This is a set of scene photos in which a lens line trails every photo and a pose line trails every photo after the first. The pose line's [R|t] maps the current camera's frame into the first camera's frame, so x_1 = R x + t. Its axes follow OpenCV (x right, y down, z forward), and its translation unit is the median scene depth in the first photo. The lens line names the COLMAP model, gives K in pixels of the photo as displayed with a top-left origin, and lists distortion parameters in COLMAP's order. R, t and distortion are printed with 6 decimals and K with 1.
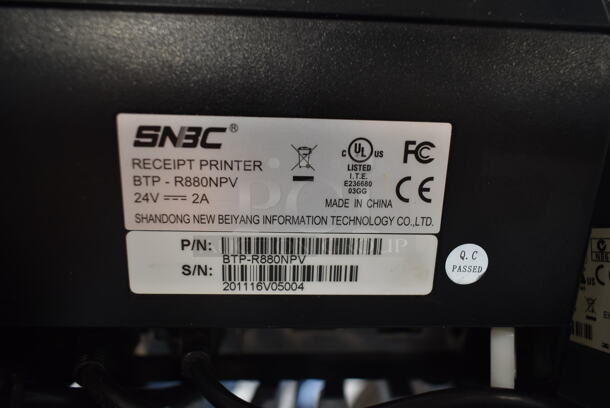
lens RADIAL K [[456.9, 0, 303.5], [0, 456.9, 202.5], [0, 0, 1]] dist [-0.031124, 0.011539]
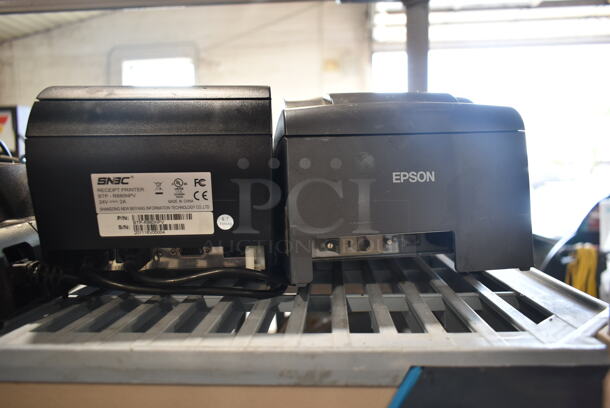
lens RADIAL K [[456.9, 0, 308.2], [0, 456.9, 206.9], [0, 0, 1]] dist [-0.031124, 0.011539]
pose [[0.999165, -0.031279, 0.026267, 0.827408], [0.029308, 0.996950, 0.072331, -0.142933], [-0.028449, -0.071501, 0.997035, -1.800021]]
